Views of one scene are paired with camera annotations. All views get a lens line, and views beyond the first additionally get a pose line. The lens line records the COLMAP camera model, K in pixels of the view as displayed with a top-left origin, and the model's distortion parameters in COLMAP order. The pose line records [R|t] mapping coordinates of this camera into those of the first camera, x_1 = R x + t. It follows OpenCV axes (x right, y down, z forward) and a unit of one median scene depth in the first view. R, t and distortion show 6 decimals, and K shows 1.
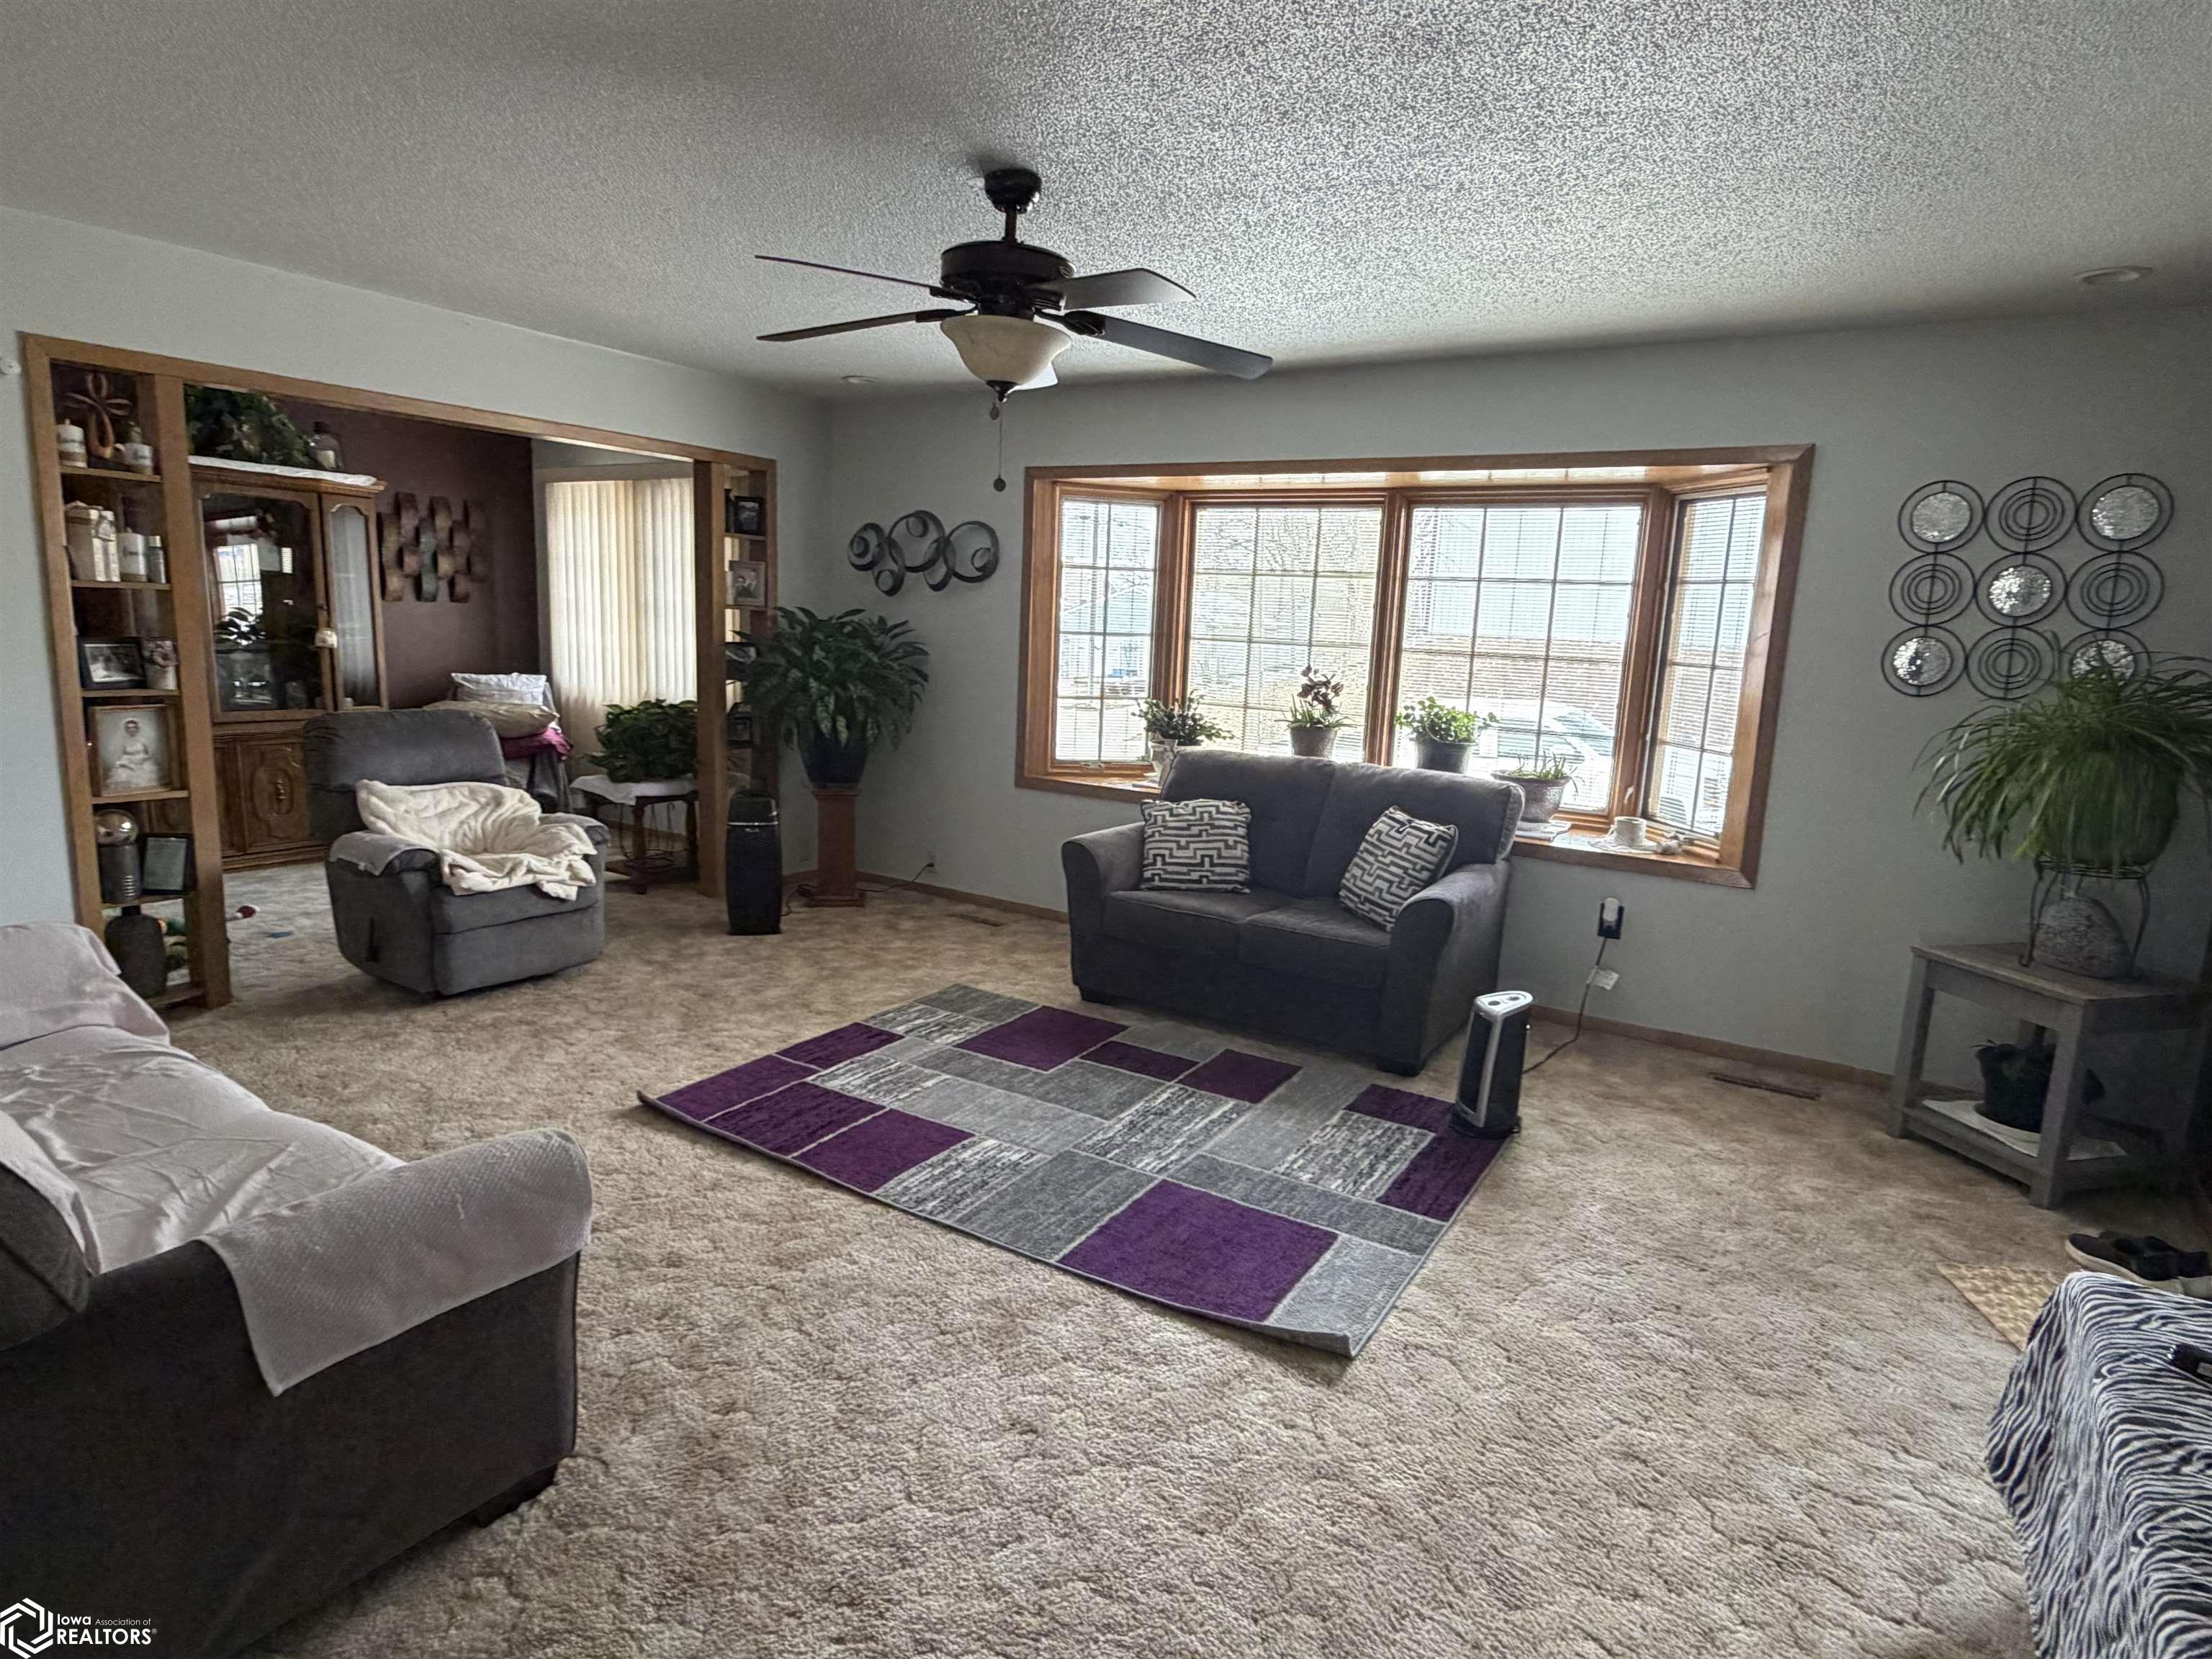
lens RADIAL K [[1225.1, 0, 1100.9], [0, 1225.1, 840.8], [0, 0, 1]] dist [-0.001708, -0.001071]
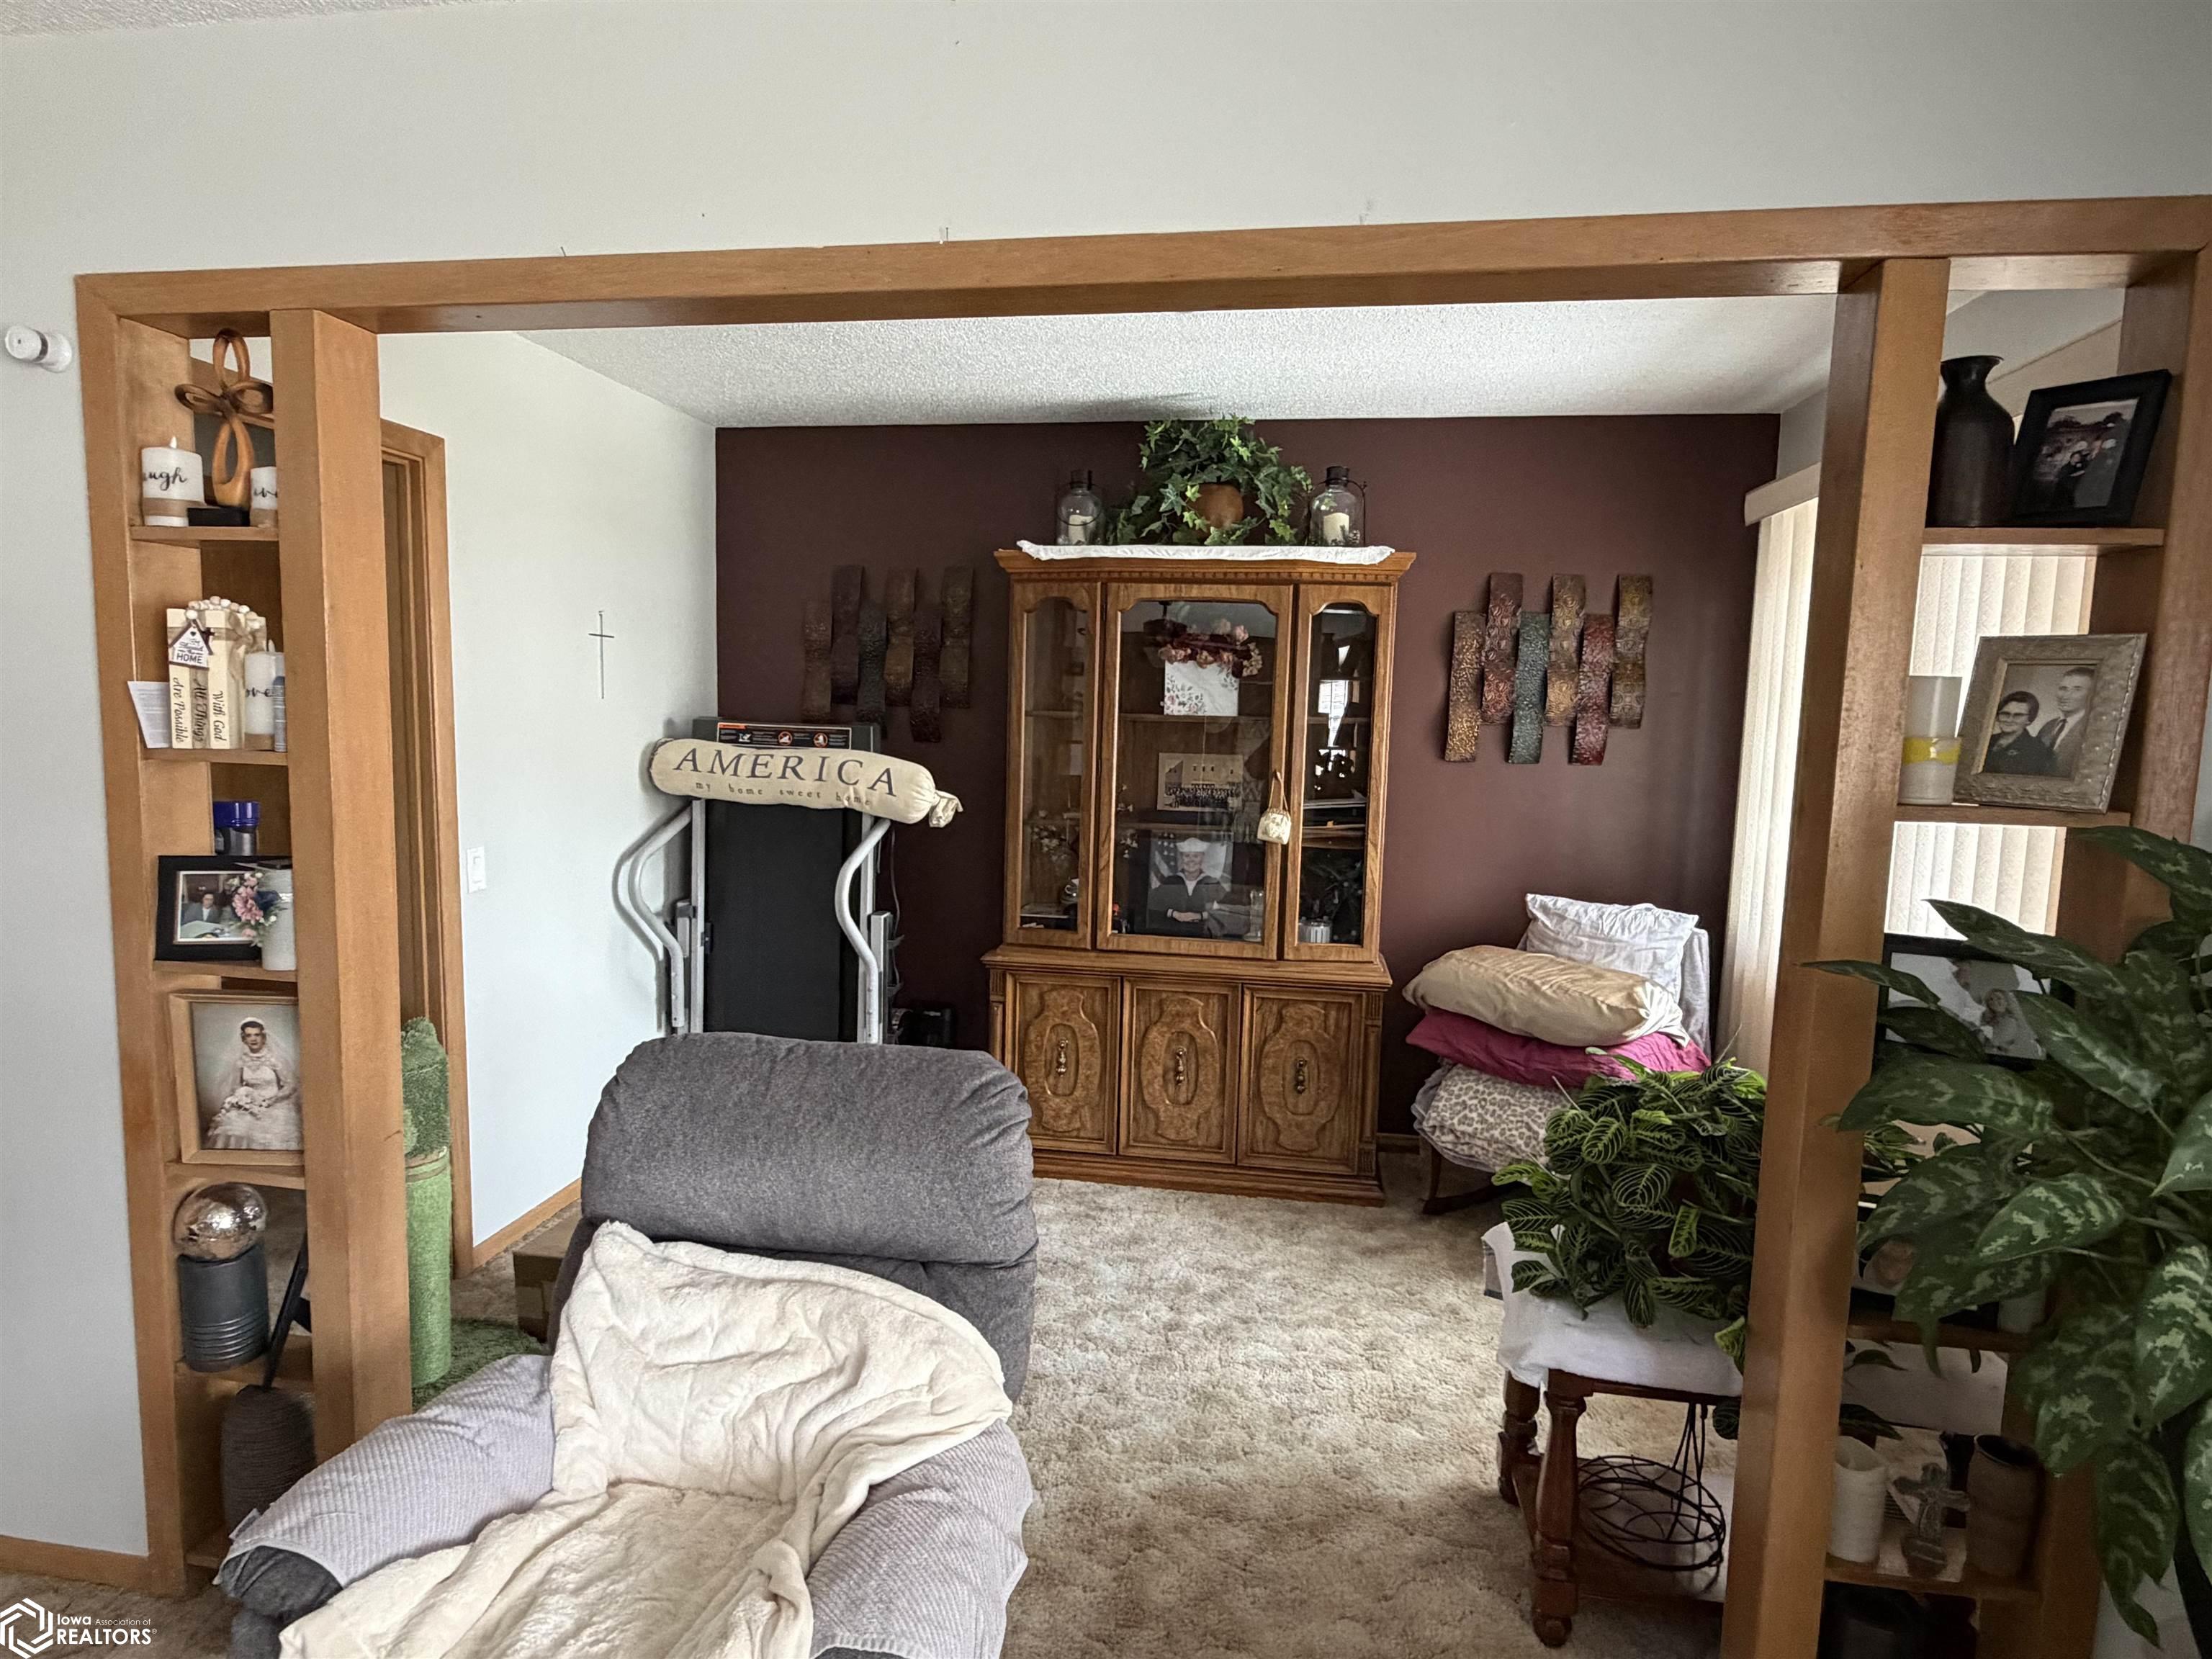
lens RADIAL K [[1225.1, 0, 1112.8], [0, 1225.1, 846.9], [0, 0, 1]] dist [-0.001708, -0.001071]
pose [[0.398384, 0.072640, -0.914338, -0.123865], [-0.171672, 0.985148, 0.003466, -0.143626], [0.901010, 0.155585, 0.404937, 0.686386]]
